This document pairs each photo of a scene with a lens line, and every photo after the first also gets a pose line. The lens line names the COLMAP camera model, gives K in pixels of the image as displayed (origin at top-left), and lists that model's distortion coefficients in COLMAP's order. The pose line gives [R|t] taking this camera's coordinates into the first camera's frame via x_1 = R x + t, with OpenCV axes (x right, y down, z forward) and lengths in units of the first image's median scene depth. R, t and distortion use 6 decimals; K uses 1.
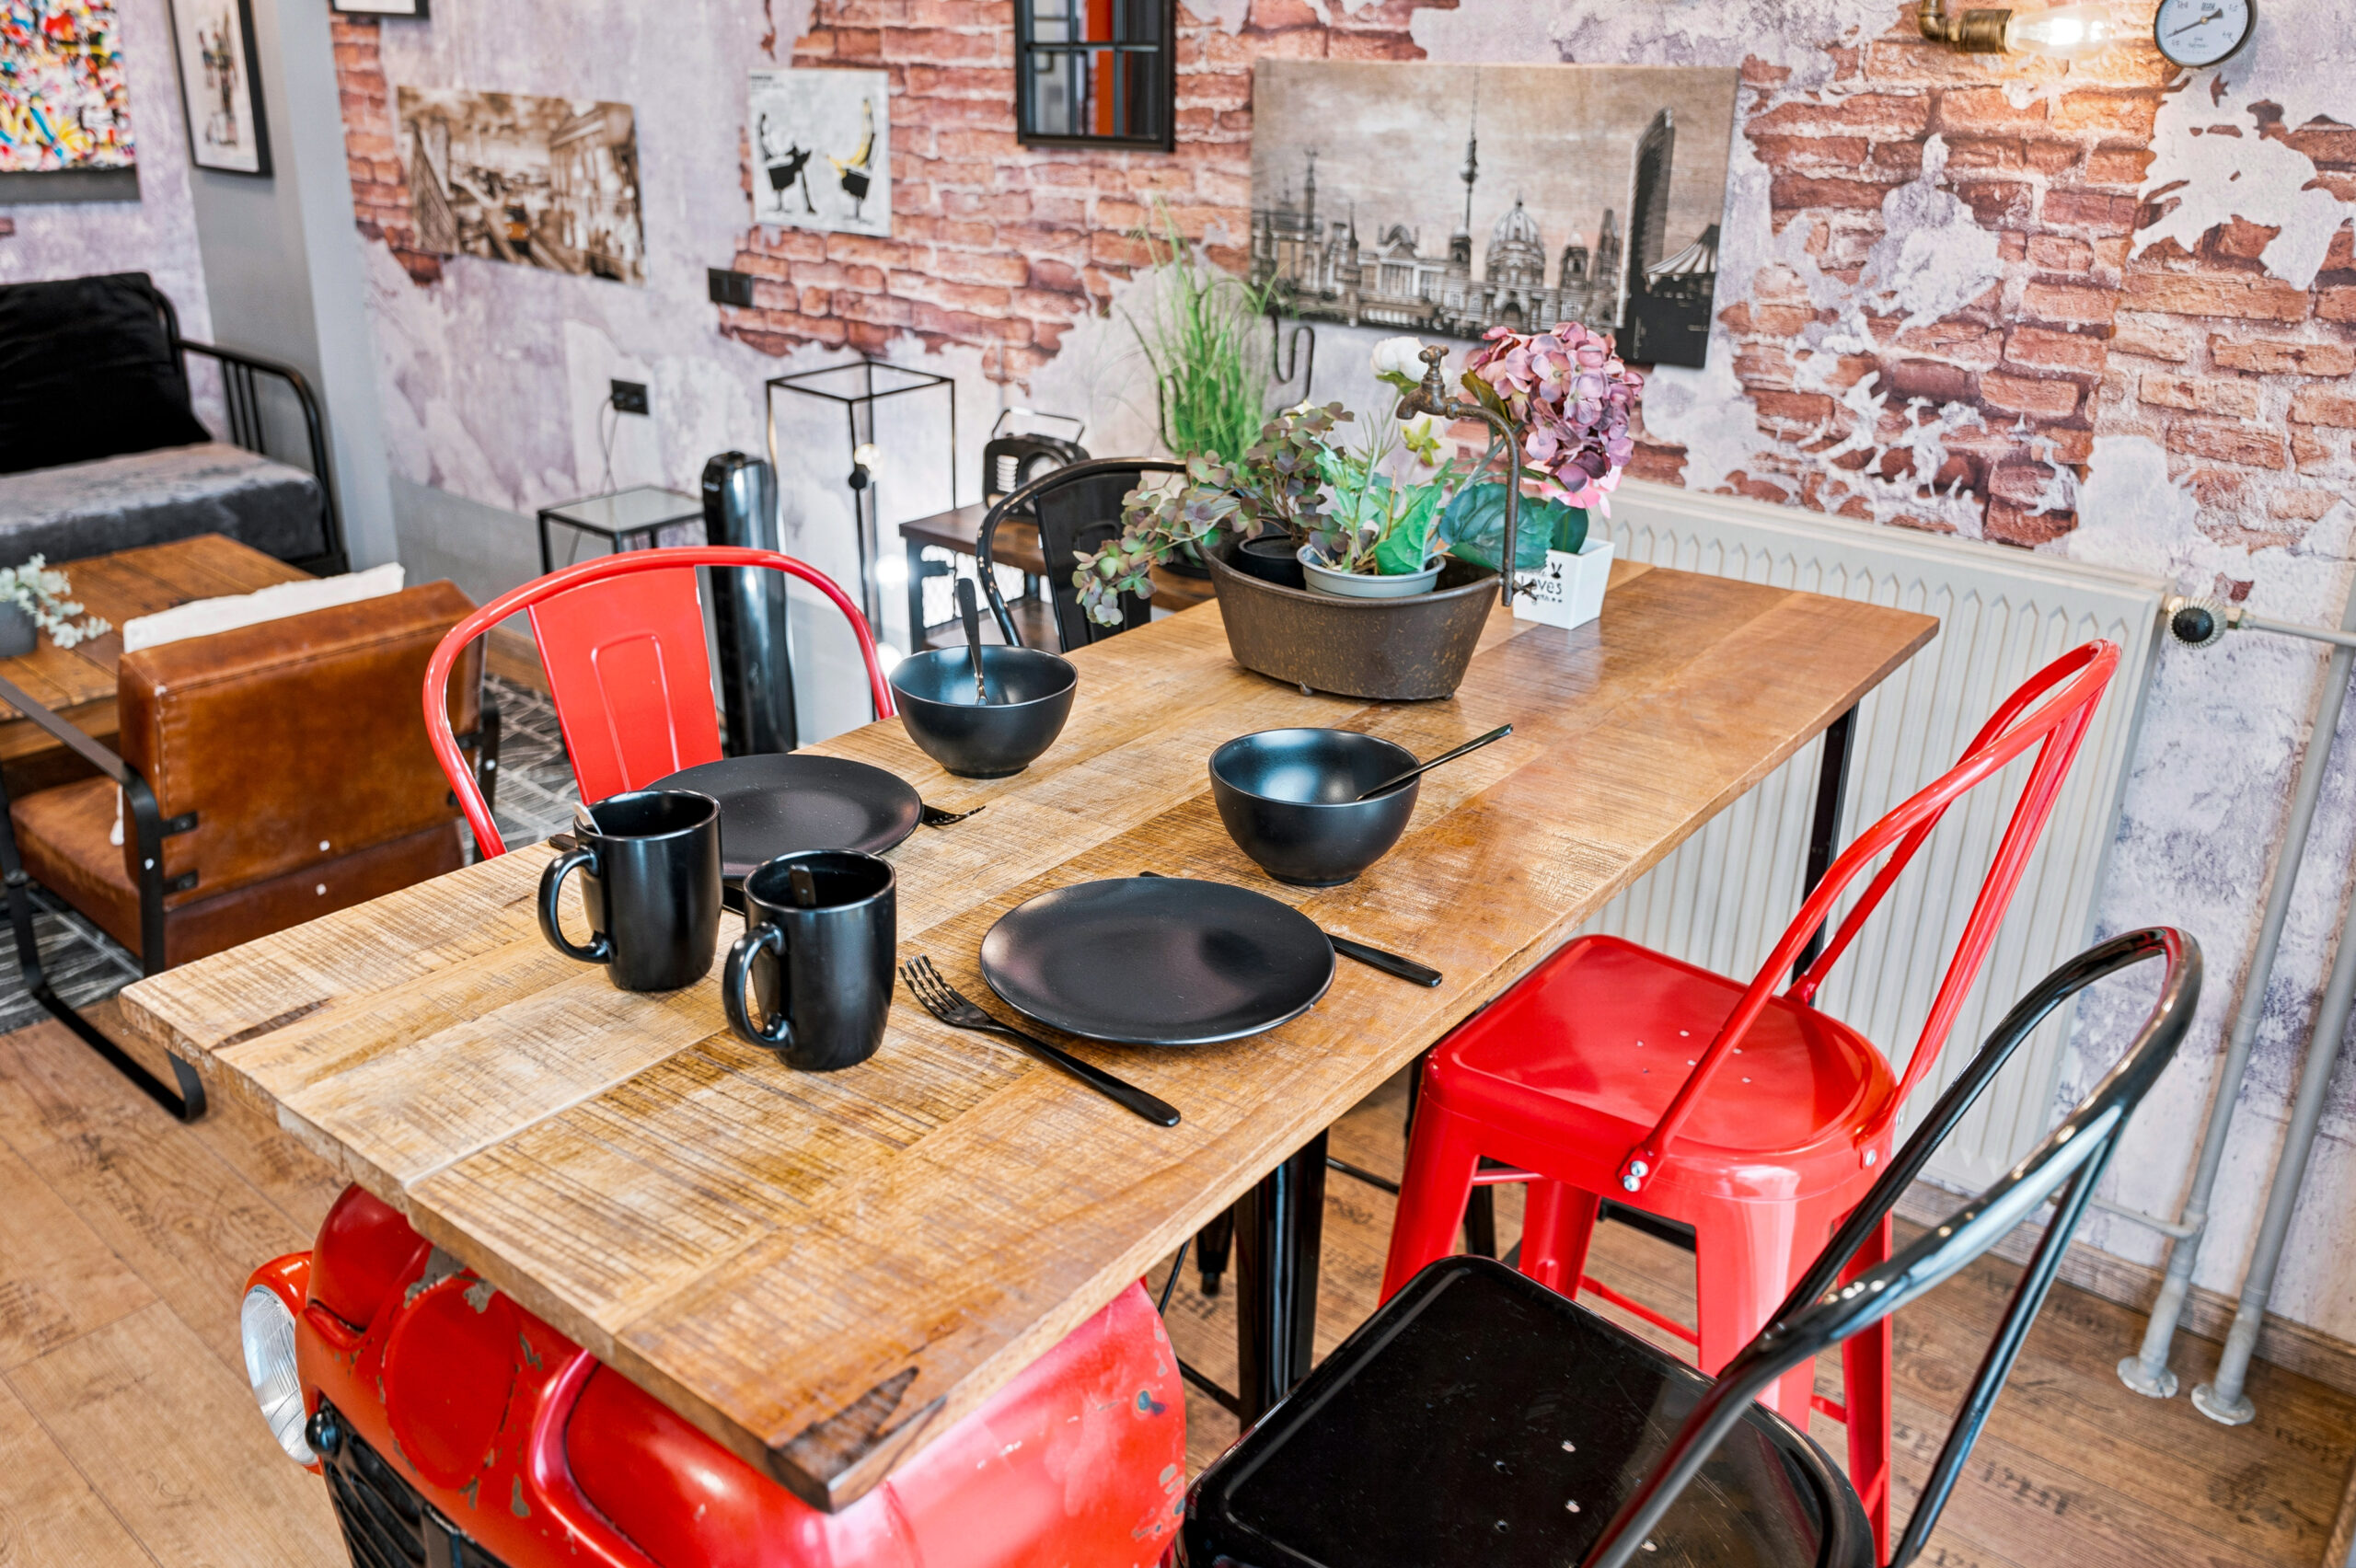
lens RADIAL K [[1721.6, 0, 1177.3], [0, 1721.6, 670.4], [0, 0, 1]] dist [0.001604, -0.002557]
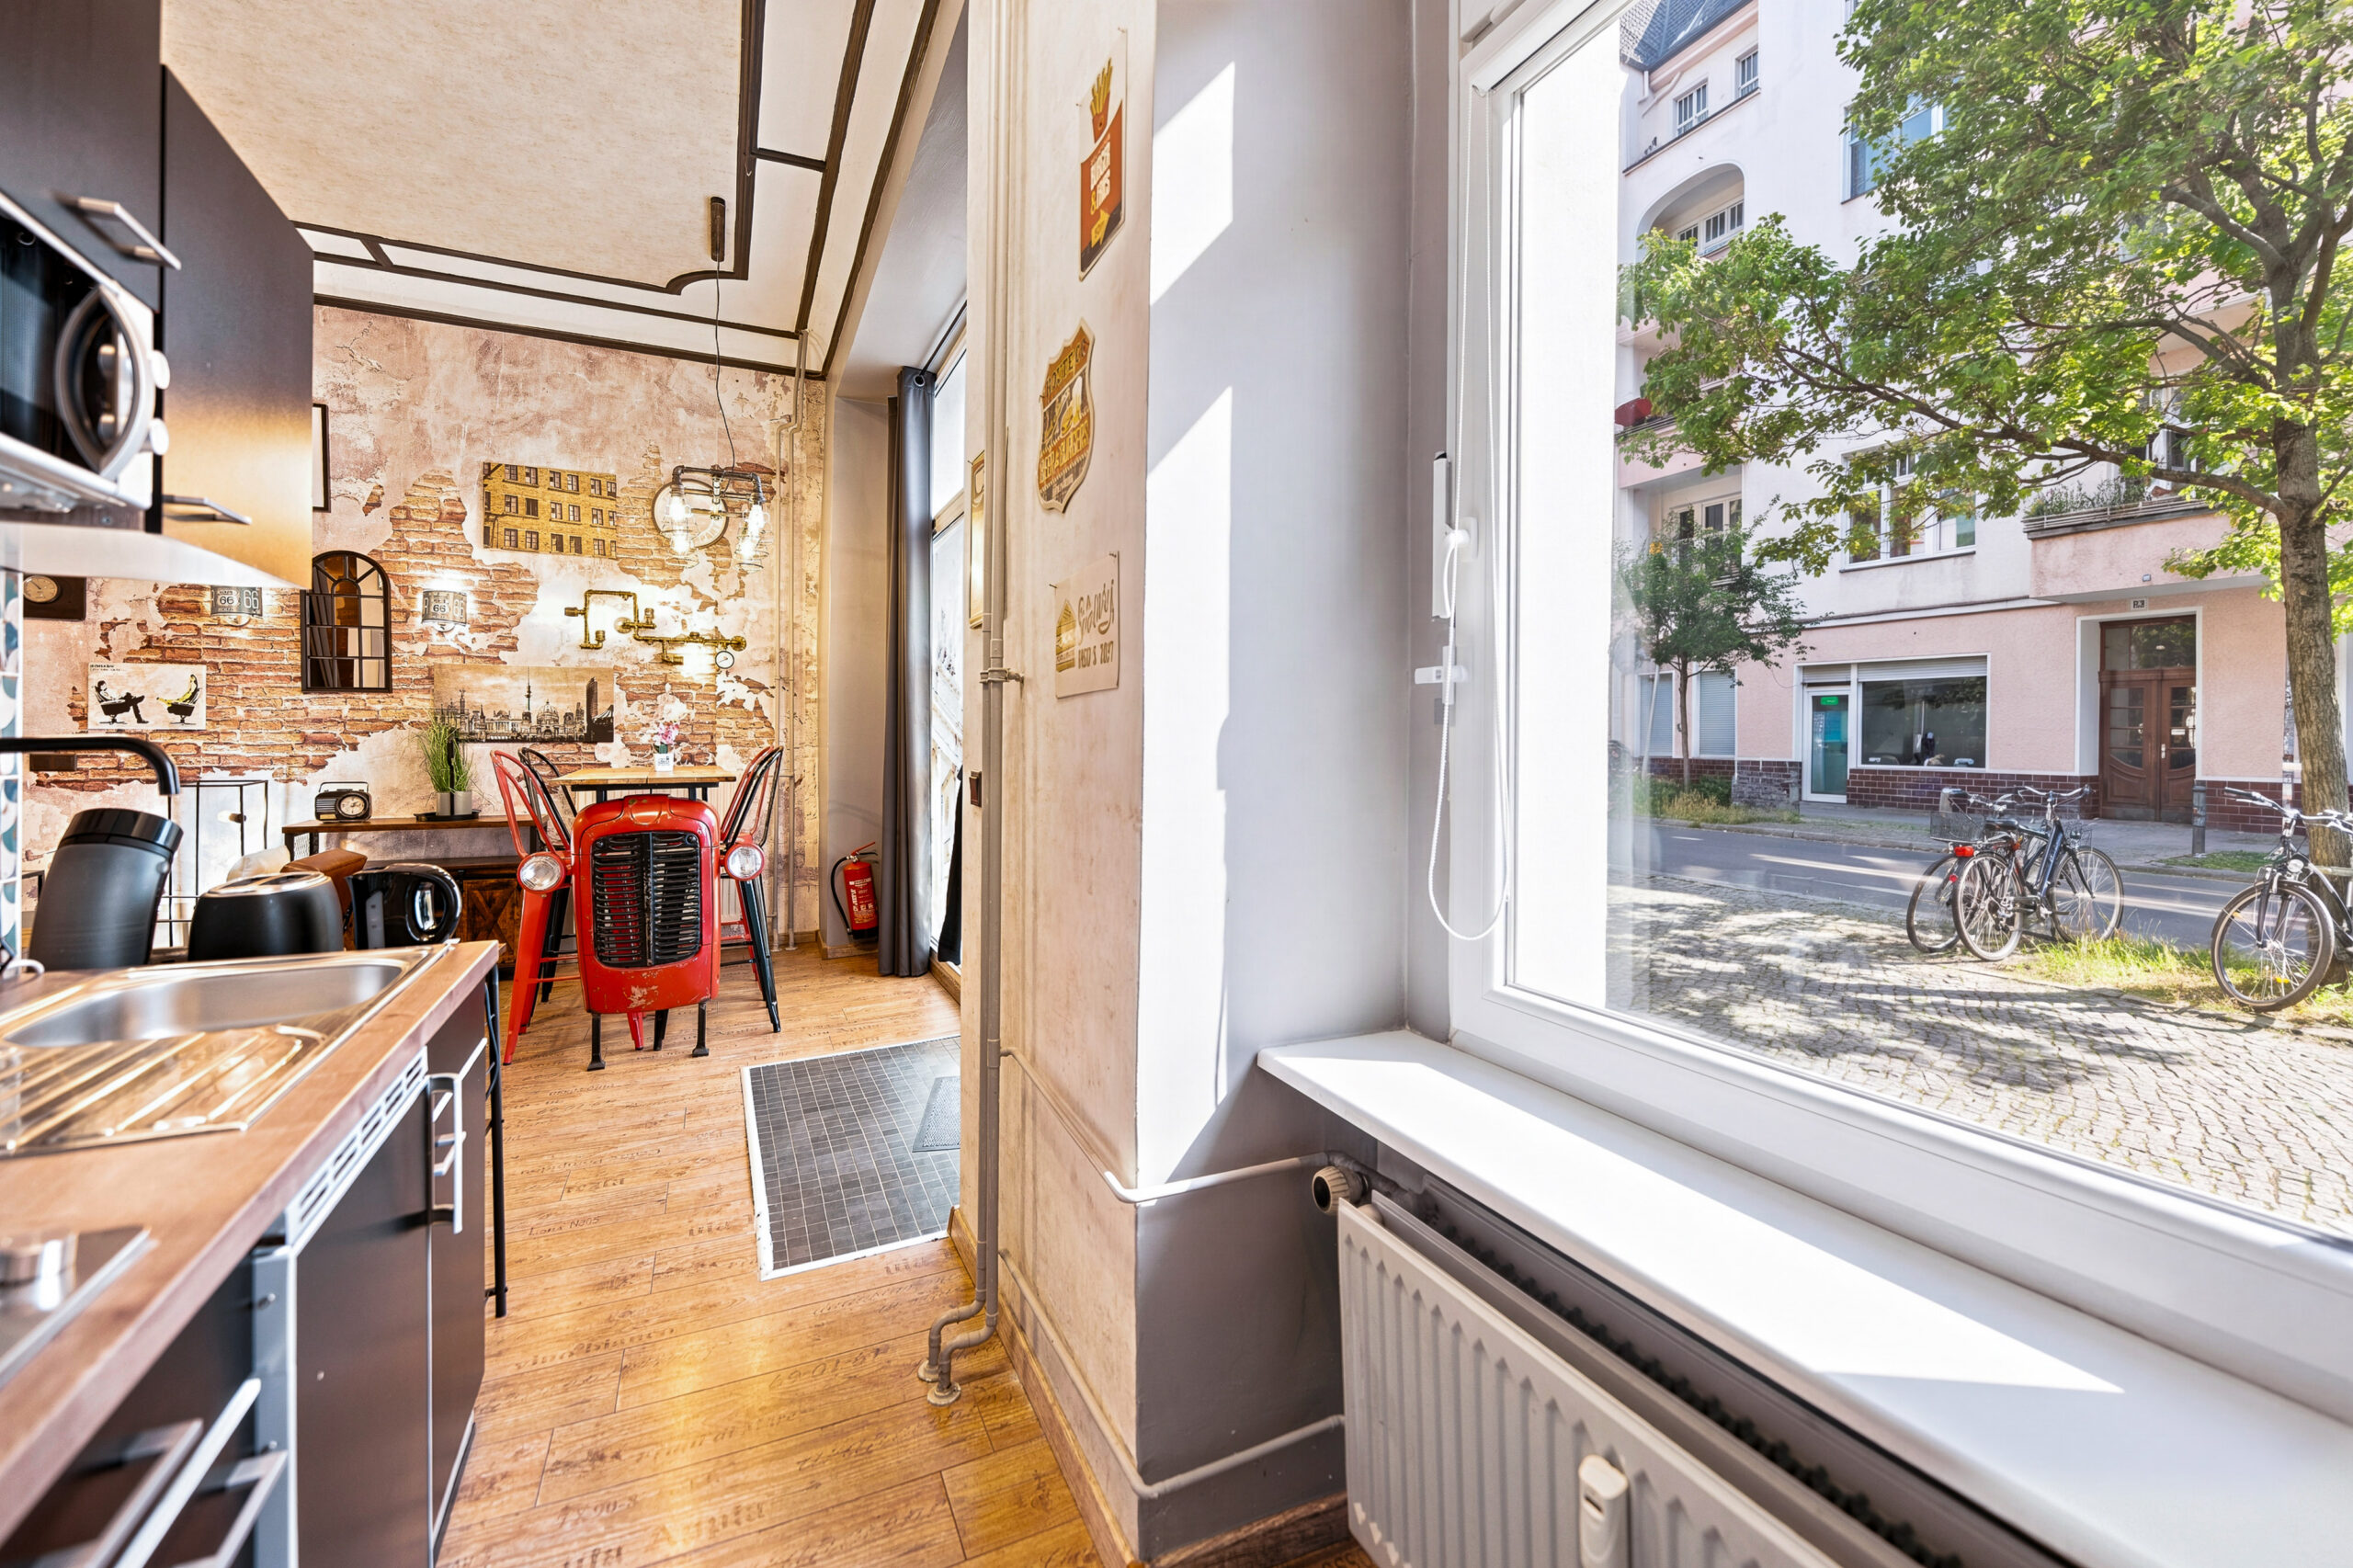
lens RADIAL K [[979.2, 0, 1178.2], [0, 979.2, 738.3], [0, 0, 1]] dist [-0.001296, -0.000329]
pose [[0.440218, -0.029076, 0.897420, -1.075887], [0.301657, 0.946171, -0.117318, 0.444799], [-0.845702, 0.322358, 0.425292, -0.978838]]
